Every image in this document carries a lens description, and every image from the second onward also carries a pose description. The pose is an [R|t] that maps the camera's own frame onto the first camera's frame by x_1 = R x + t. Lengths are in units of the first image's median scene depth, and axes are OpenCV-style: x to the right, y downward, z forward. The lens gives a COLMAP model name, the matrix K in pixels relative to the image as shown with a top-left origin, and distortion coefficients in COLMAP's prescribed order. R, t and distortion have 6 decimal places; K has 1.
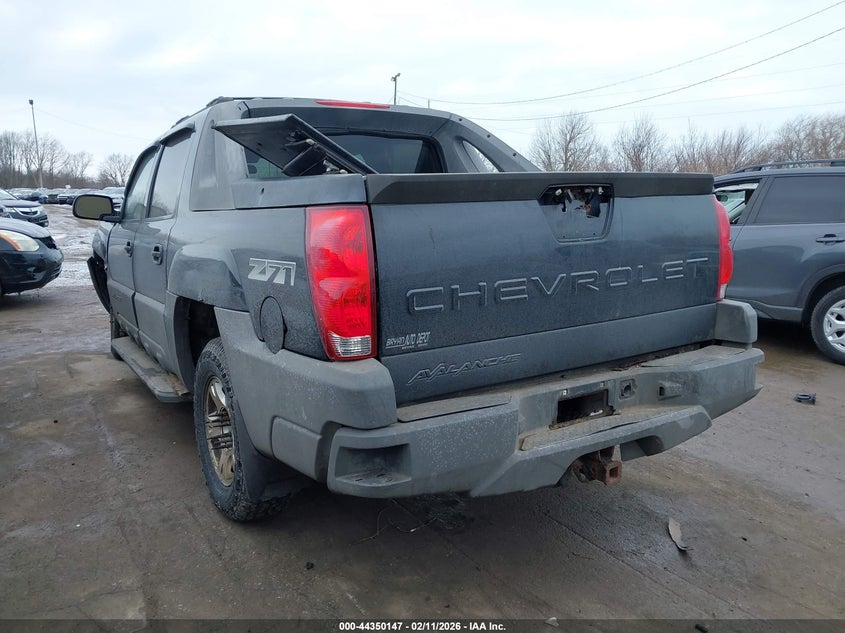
lens RADIAL K [[670.9, 0, 422.5], [0, 670.9, 316.5], [0, 0, 1]] dist [0.033050, -0.003070]
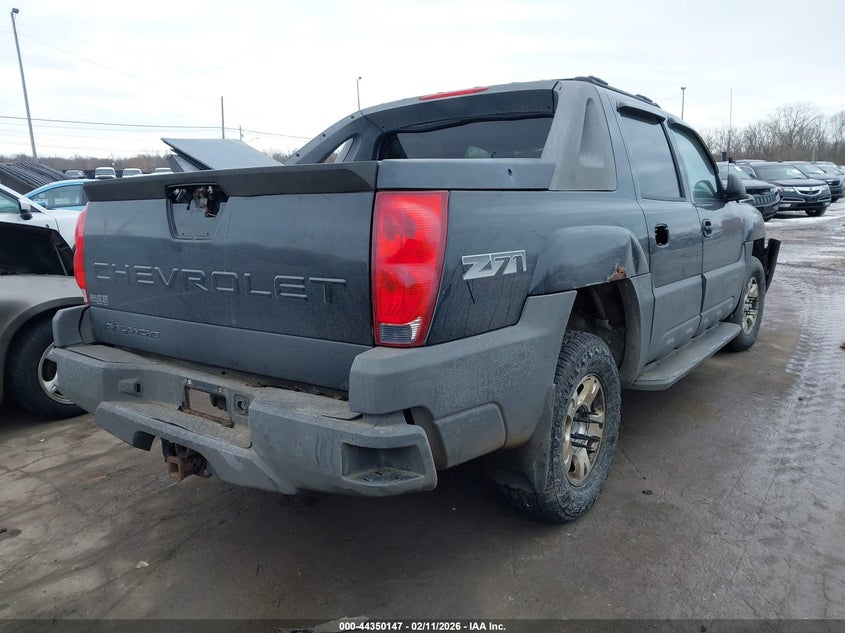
lens RADIAL K [[694.8, 0, 422.5], [0, 694.8, 316.5], [0, 0, 1]] dist [-0.013497, -0.008600]
pose [[0.339652, 0.170916, -0.924891, 1.285858], [-0.141397, 0.981454, 0.129443, -0.174654], [0.929862, 0.086811, 0.357520, 0.913099]]
